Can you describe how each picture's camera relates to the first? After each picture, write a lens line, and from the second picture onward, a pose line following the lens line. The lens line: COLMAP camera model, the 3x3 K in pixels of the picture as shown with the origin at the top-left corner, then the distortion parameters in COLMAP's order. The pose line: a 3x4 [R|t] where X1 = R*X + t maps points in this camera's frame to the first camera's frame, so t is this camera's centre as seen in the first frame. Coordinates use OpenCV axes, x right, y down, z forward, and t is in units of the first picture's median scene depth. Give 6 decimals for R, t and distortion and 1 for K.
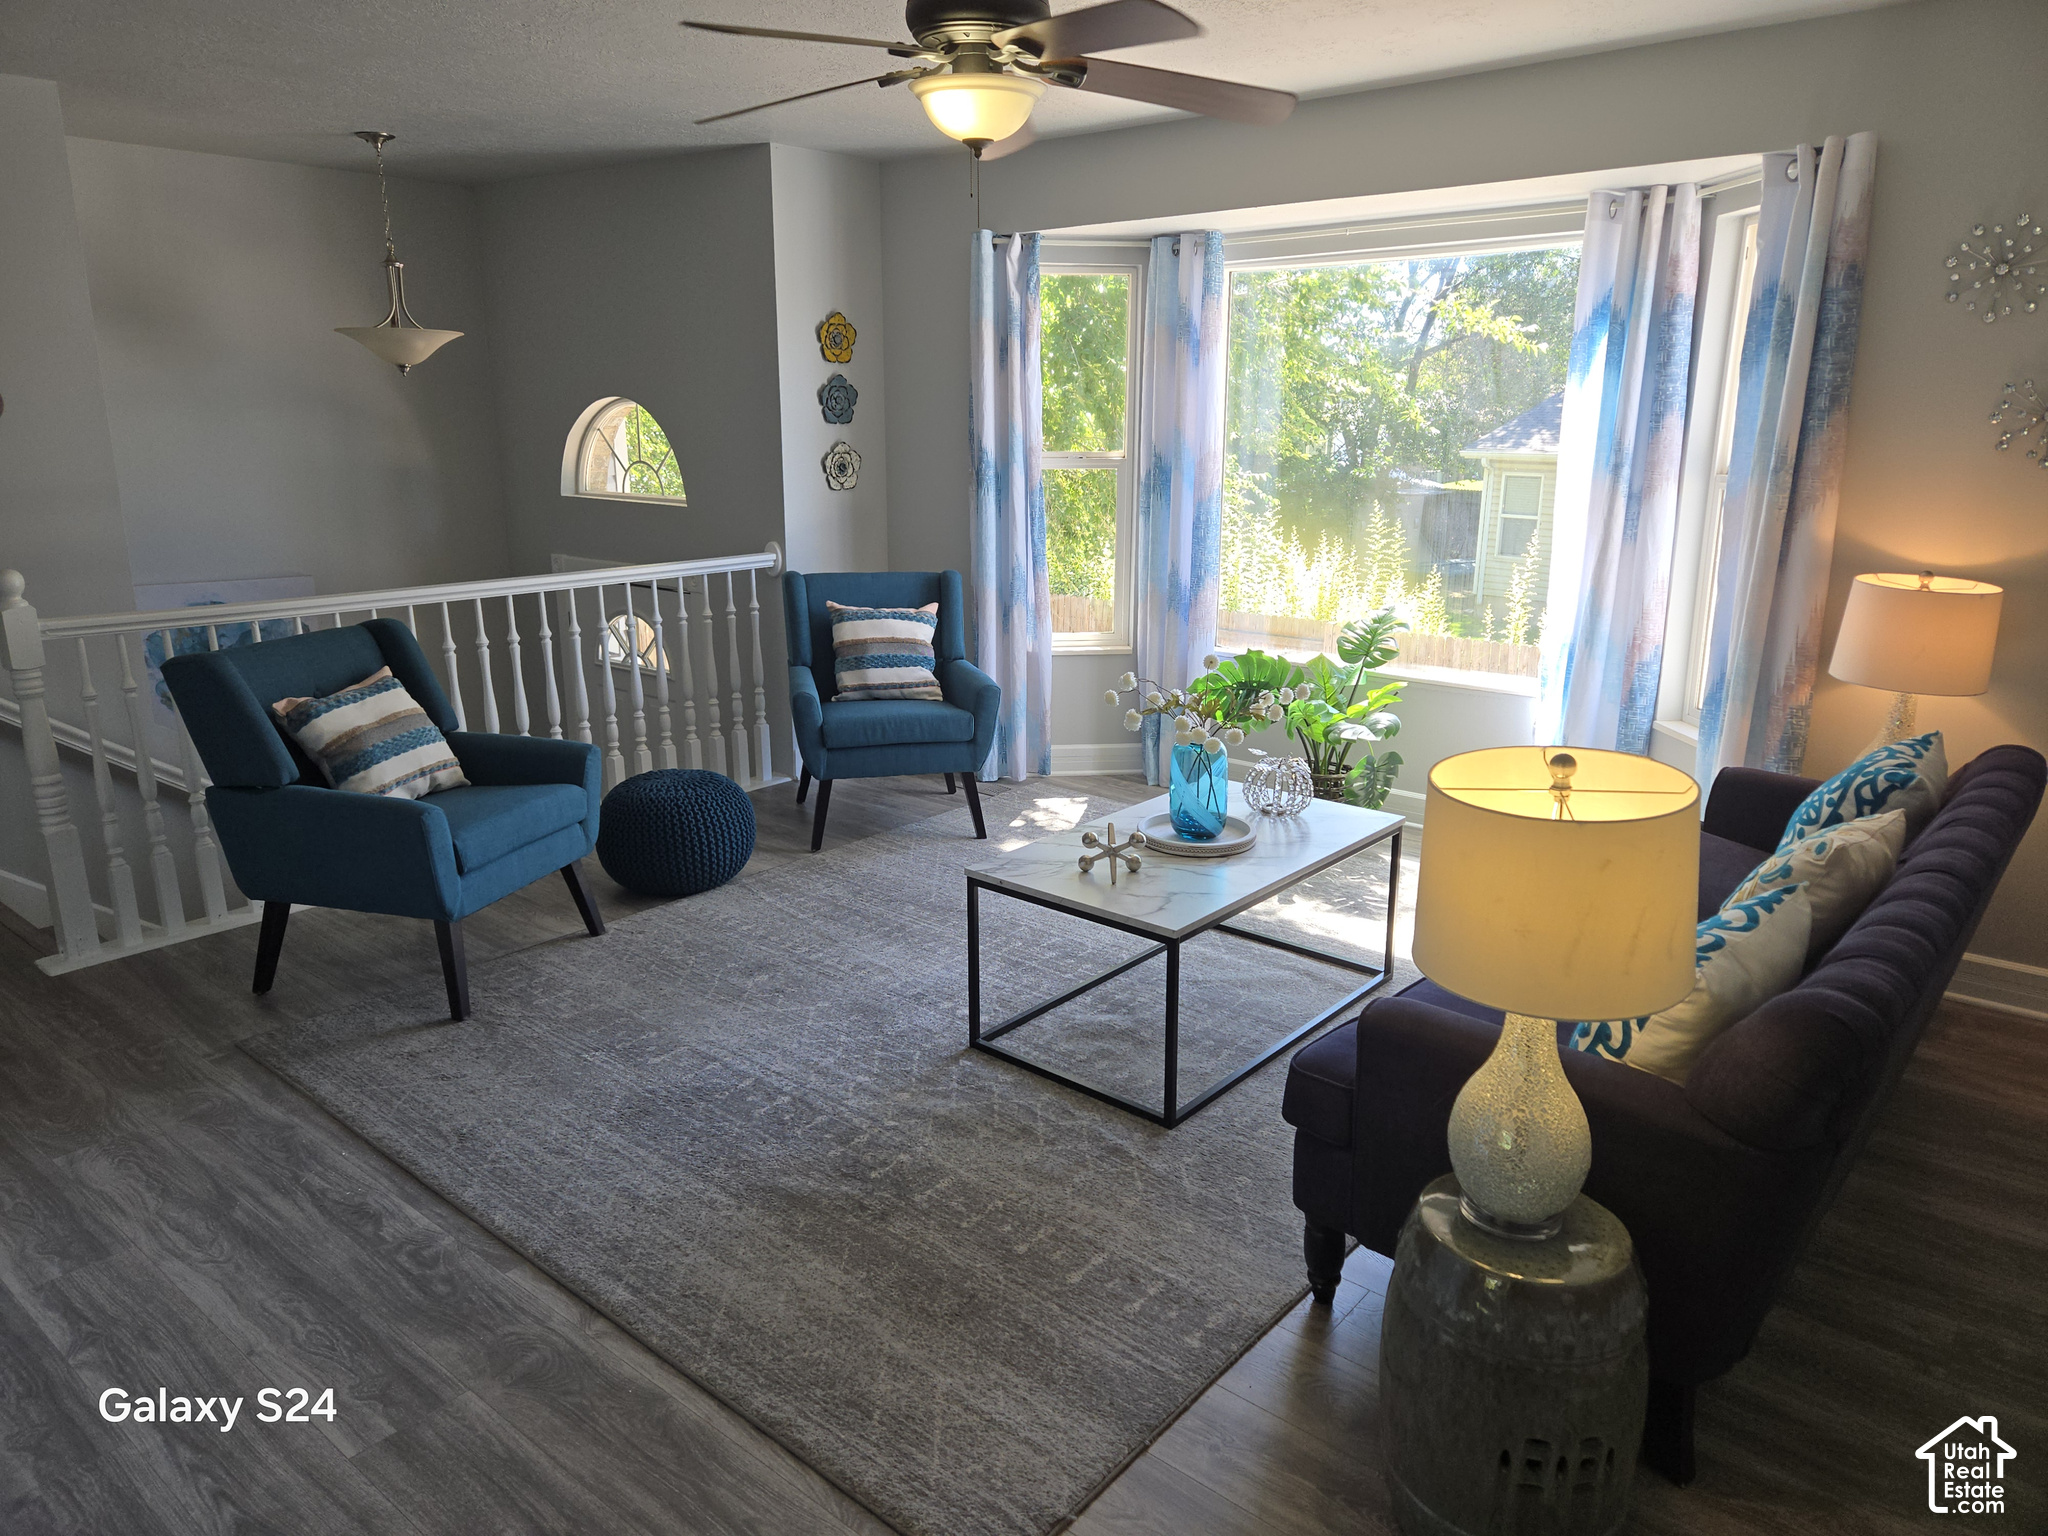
lens RADIAL K [[1411.1, 0, 1009.5], [0, 1411.1, 762.5], [0, 0, 1]] dist [0.116571, -0.107110]
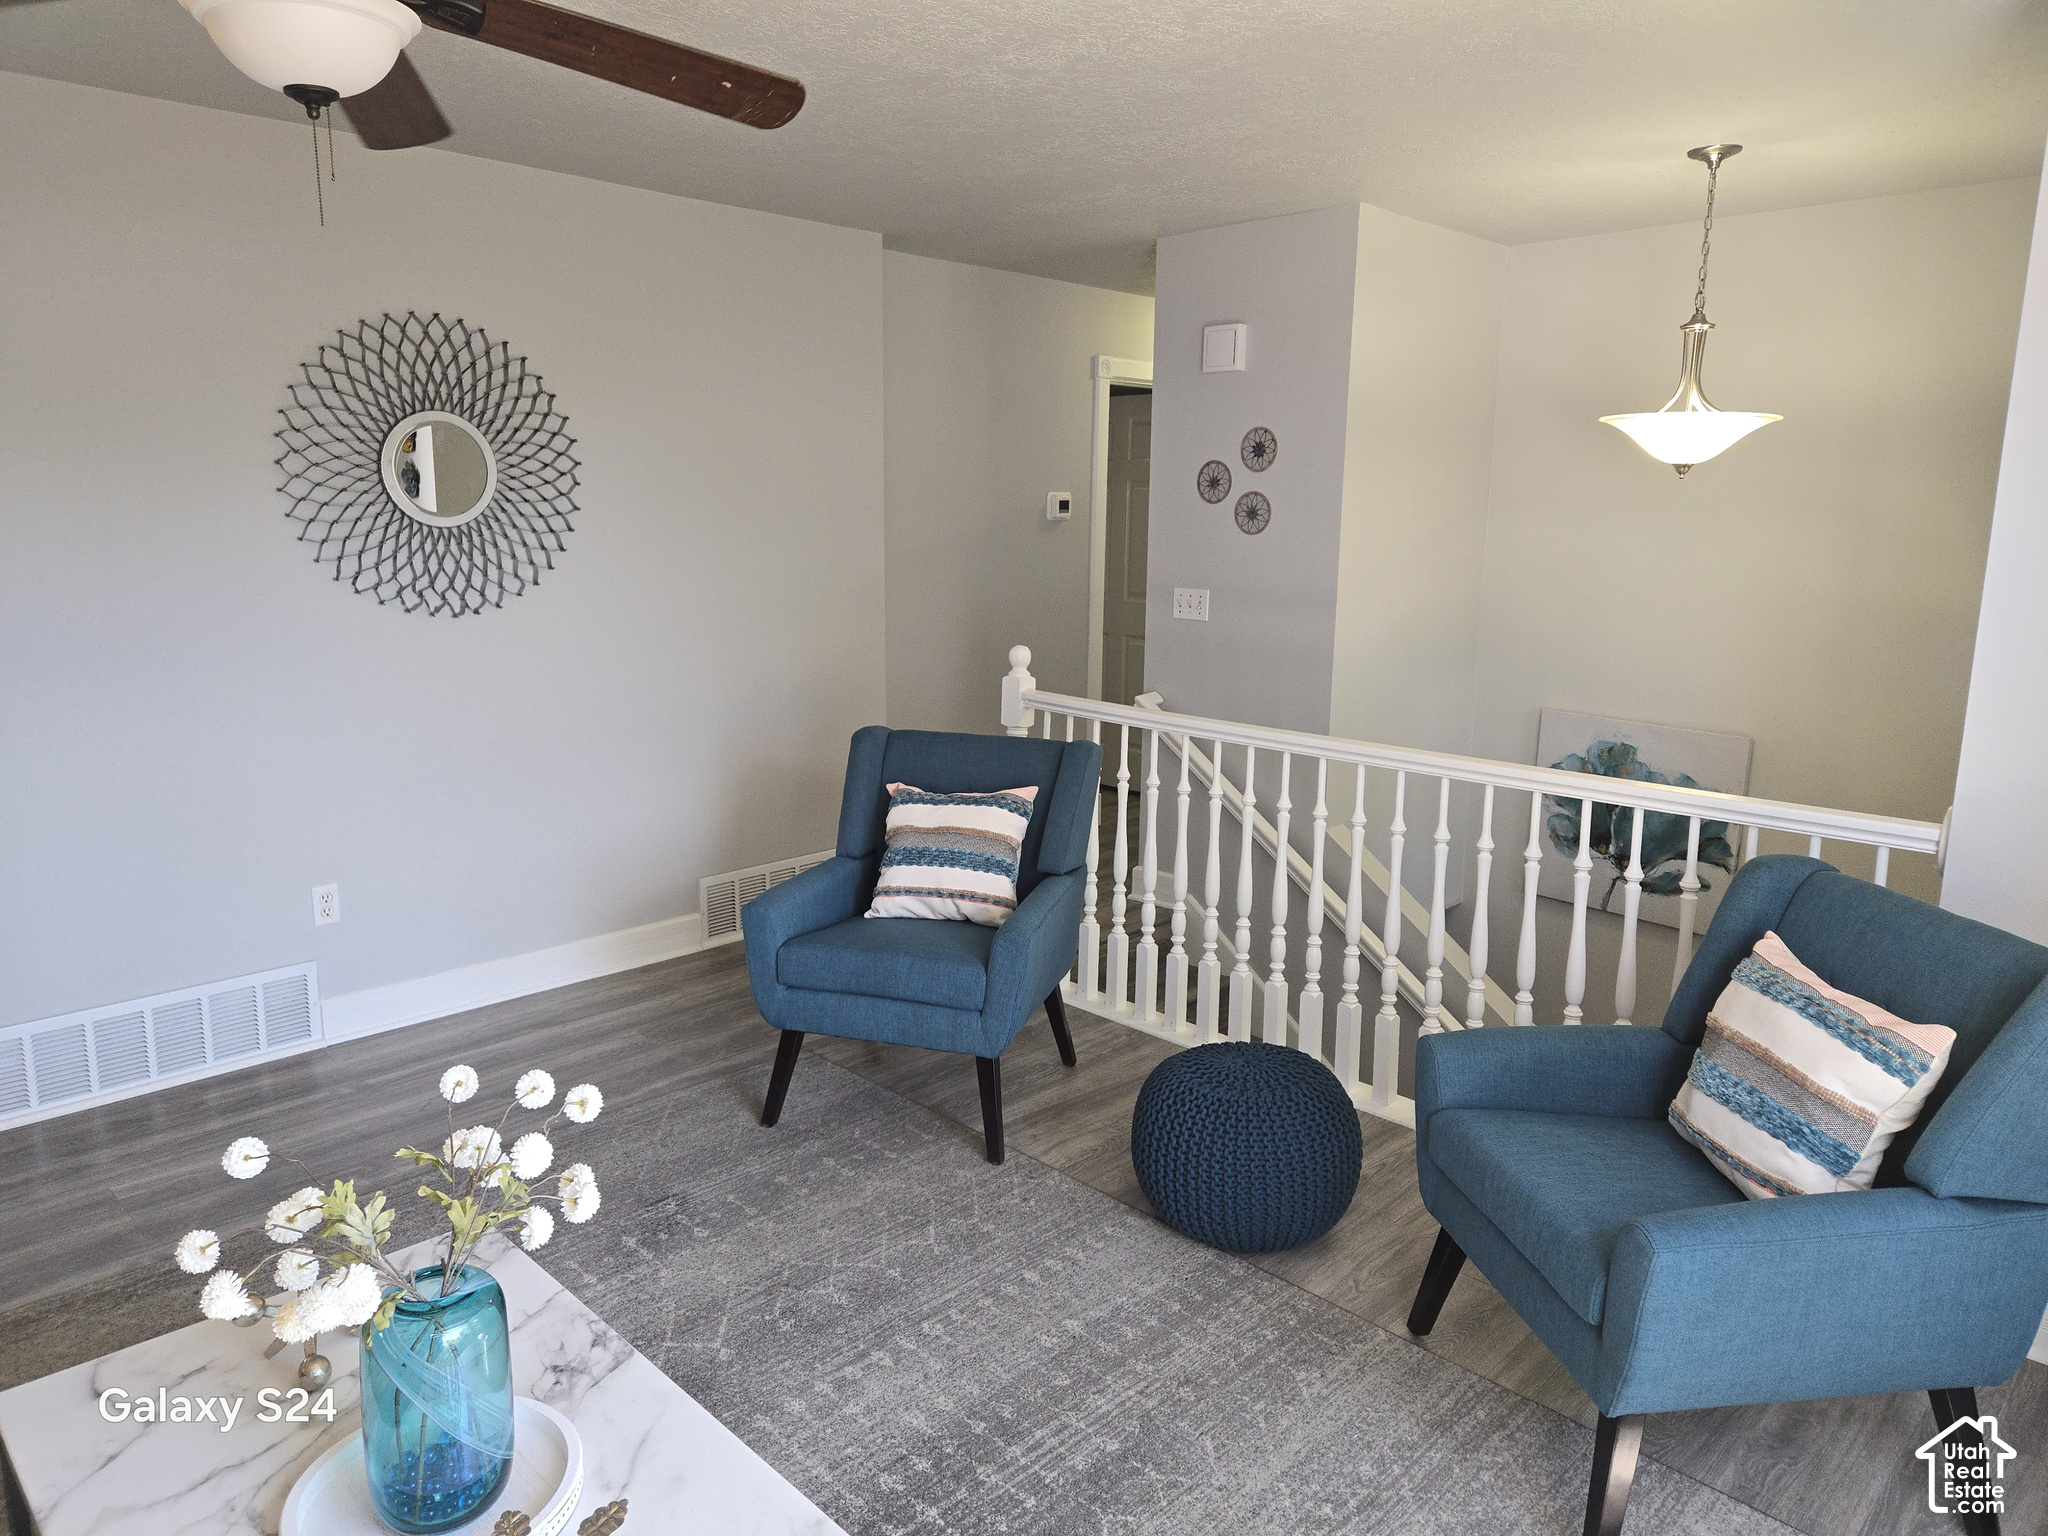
lens RADIAL K [[1411.1, 0, 1009.5], [0, 1411.1, 762.5], [0, 0, 1]] dist [0.116571, -0.107110]
pose [[-0.046970, 0.175885, -0.983290, 0.384091], [-0.301868, 0.935851, 0.181819, -0.202150], [0.952192, 0.305364, 0.009137, 0.846848]]
